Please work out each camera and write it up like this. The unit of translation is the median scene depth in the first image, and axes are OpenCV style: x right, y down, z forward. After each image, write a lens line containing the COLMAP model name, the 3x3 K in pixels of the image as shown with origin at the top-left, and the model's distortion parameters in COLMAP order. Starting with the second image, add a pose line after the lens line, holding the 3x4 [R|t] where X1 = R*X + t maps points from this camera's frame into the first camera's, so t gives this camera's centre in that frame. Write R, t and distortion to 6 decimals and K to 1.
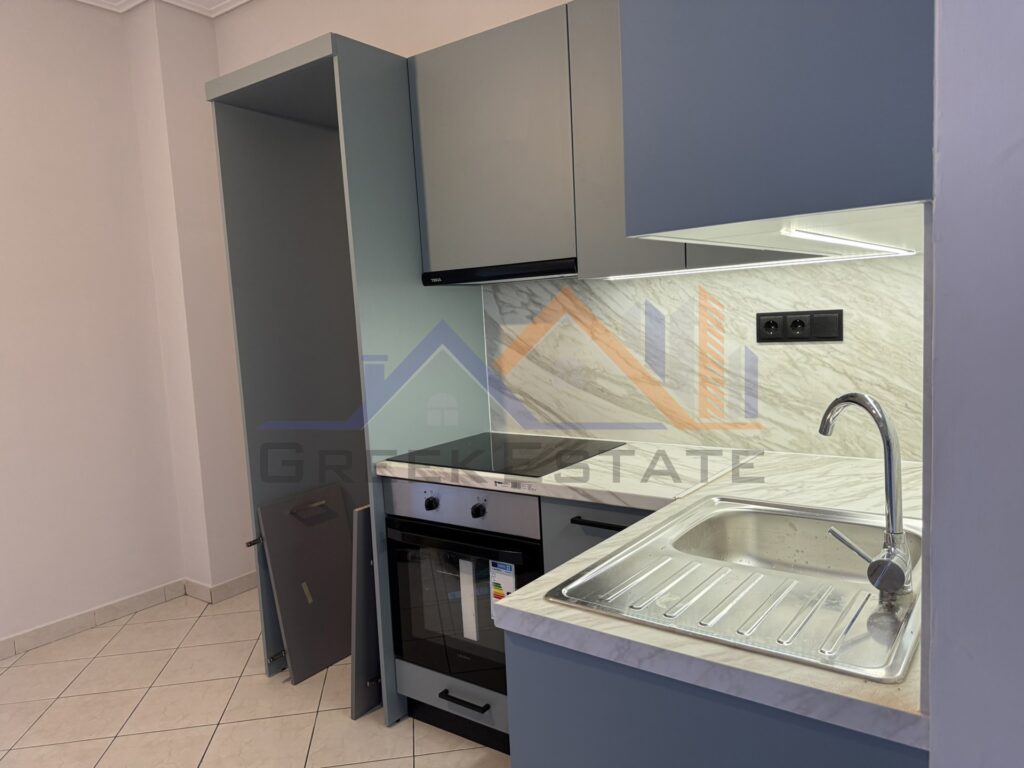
lens RADIAL K [[733.8, 0, 512.0], [0, 733.8, 384.0], [0, 0, 1]] dist [0.001450, -0.001801]
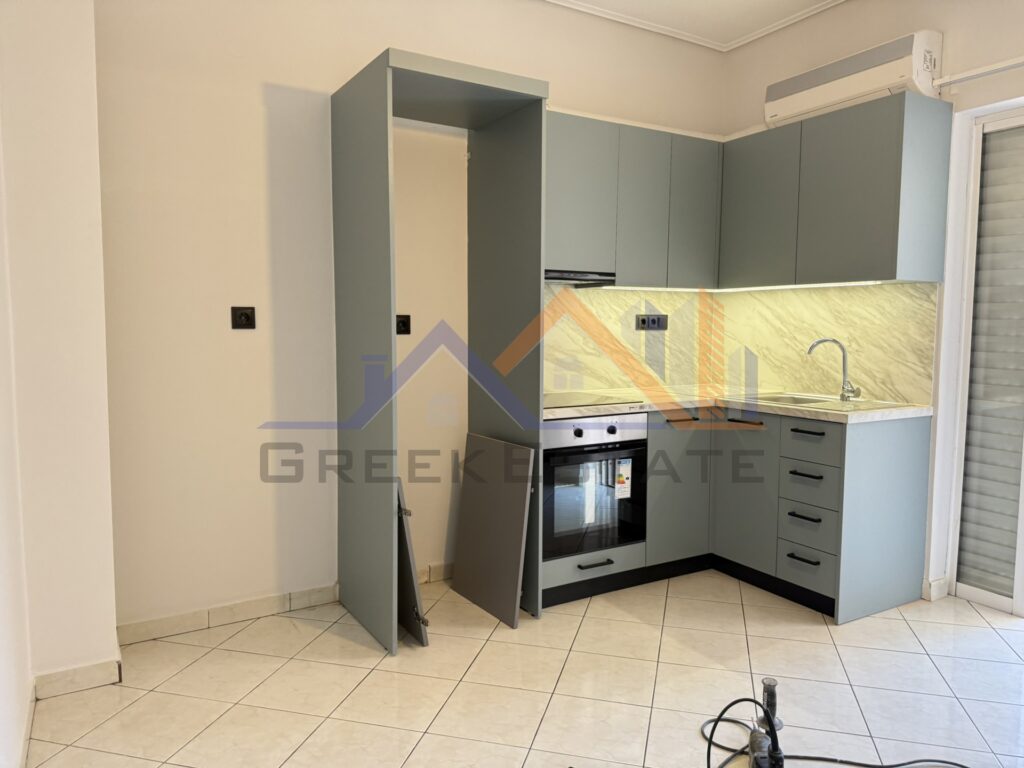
lens RADIAL K [[711.6, 0, 524.6], [0, 711.6, 387.9], [0, 0, 1]] dist [0.000529, -0.062401]
pose [[0.359036, -0.028112, 0.932900, -0.910709], [0.064825, 0.997883, 0.005122, 0.039706], [-0.931070, 0.058637, 0.360099, 0.380949]]
